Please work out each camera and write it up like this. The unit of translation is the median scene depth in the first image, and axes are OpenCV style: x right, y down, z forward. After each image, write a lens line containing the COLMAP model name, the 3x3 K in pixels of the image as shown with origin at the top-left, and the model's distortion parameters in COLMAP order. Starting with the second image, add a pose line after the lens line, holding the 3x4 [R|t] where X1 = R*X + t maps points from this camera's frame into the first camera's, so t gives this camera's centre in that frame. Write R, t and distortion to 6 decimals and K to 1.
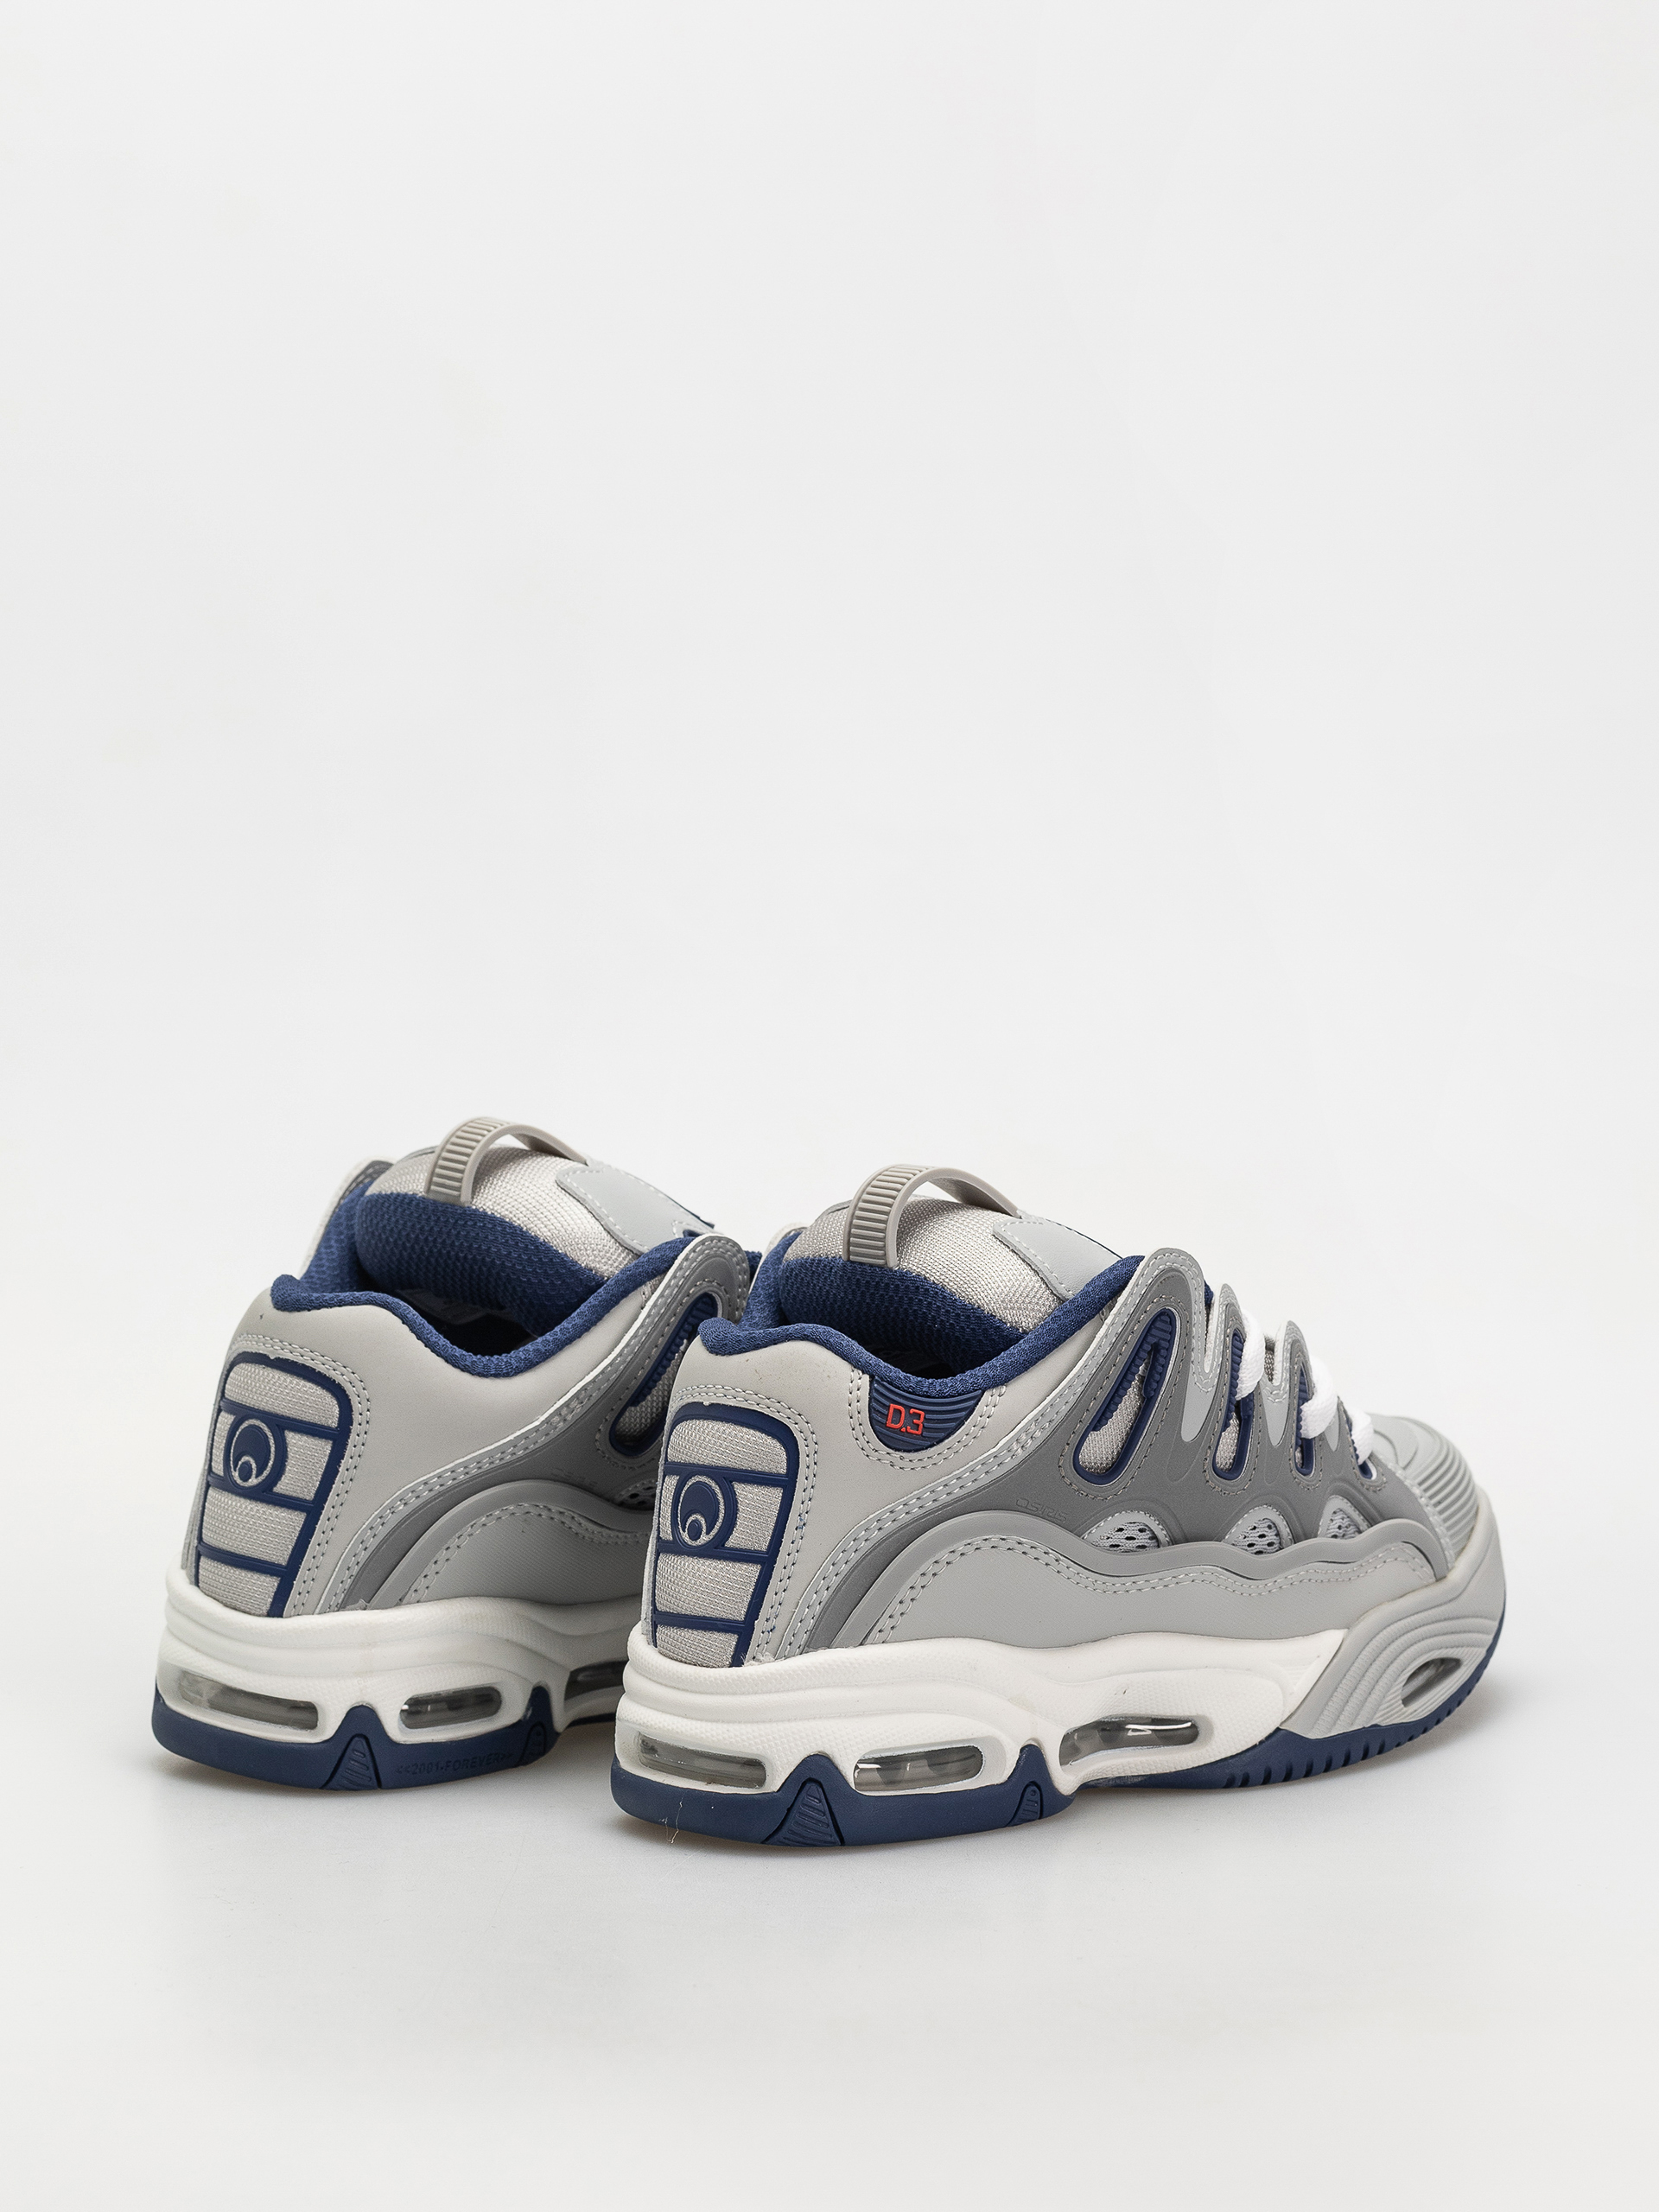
lens RADIAL K [[7256.4, 0, 825.2], [0, 7256.4, 1113.9], [0, 0, 1]] dist [0.179167, 0.000000]
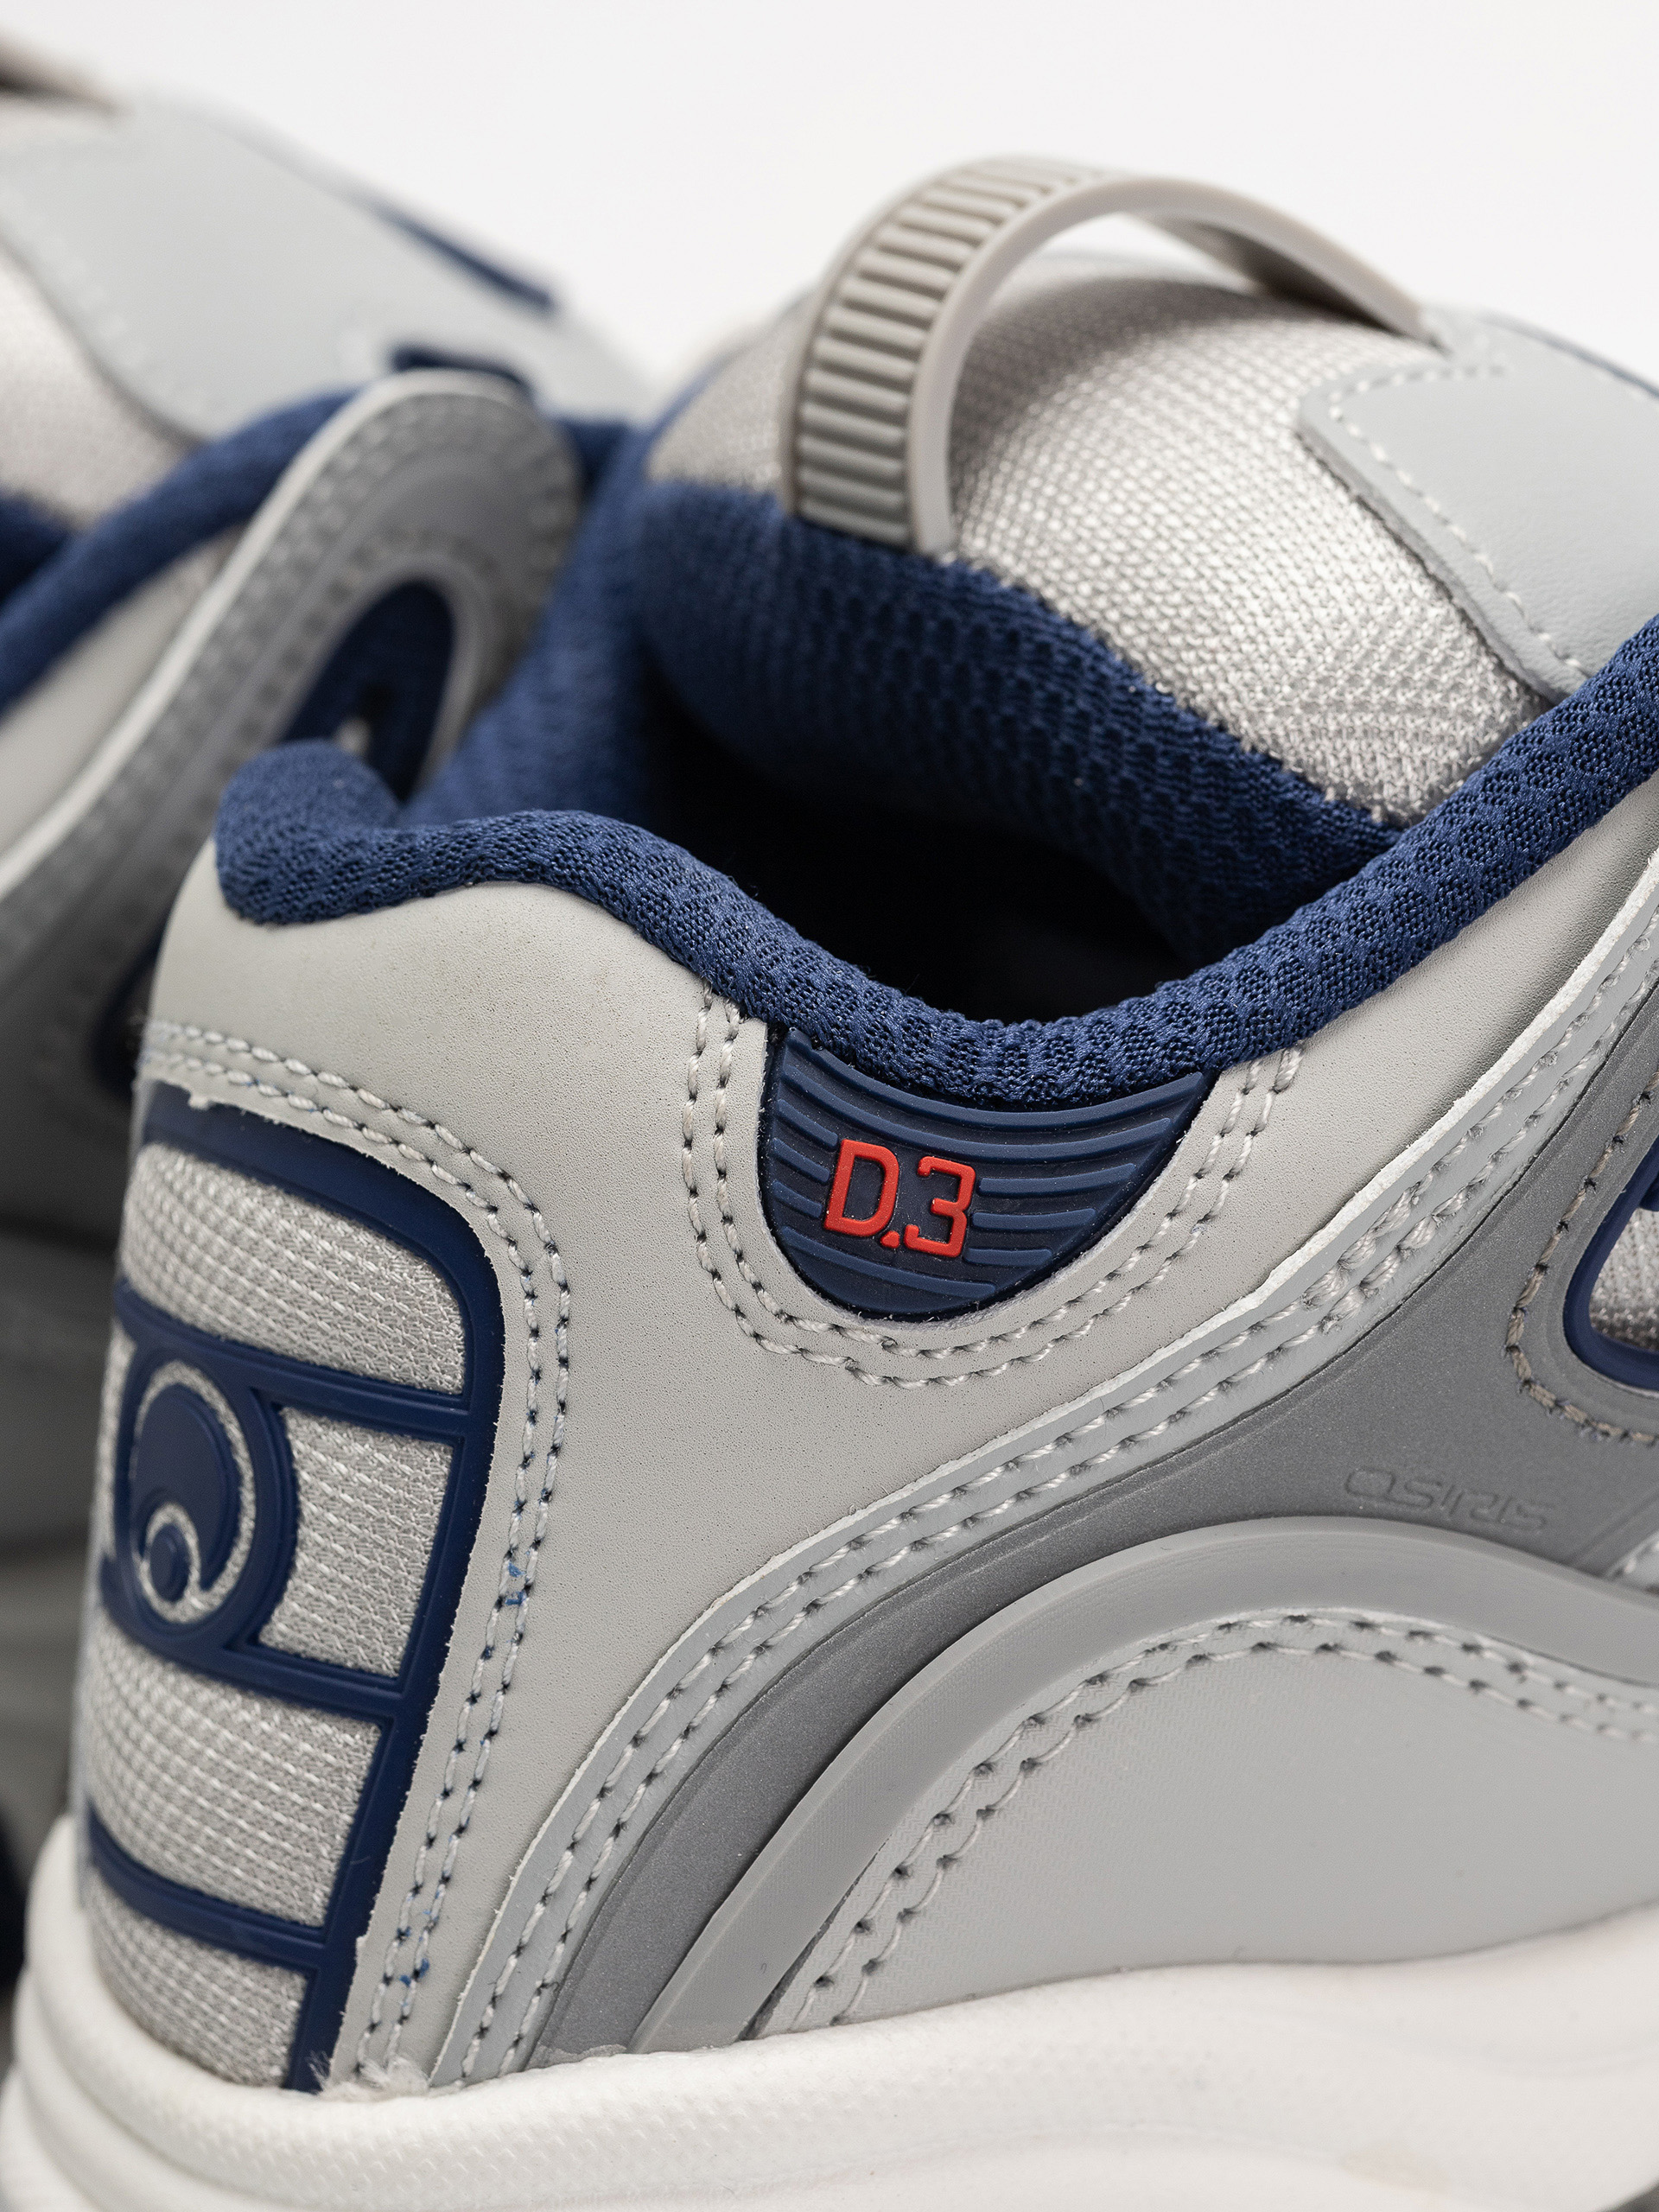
lens RADIAL K [[7256.4, 0, 835.0], [0, 7256.4, 1110.4], [0, 0, 1]] dist [0.179167, 0.000000]
pose [[0.988482, 0.003703, -0.151291, 0.047997], [0.025075, 0.981874, 0.187866, -0.009925], [0.149244, -0.189496, 0.970473, 0.745985]]
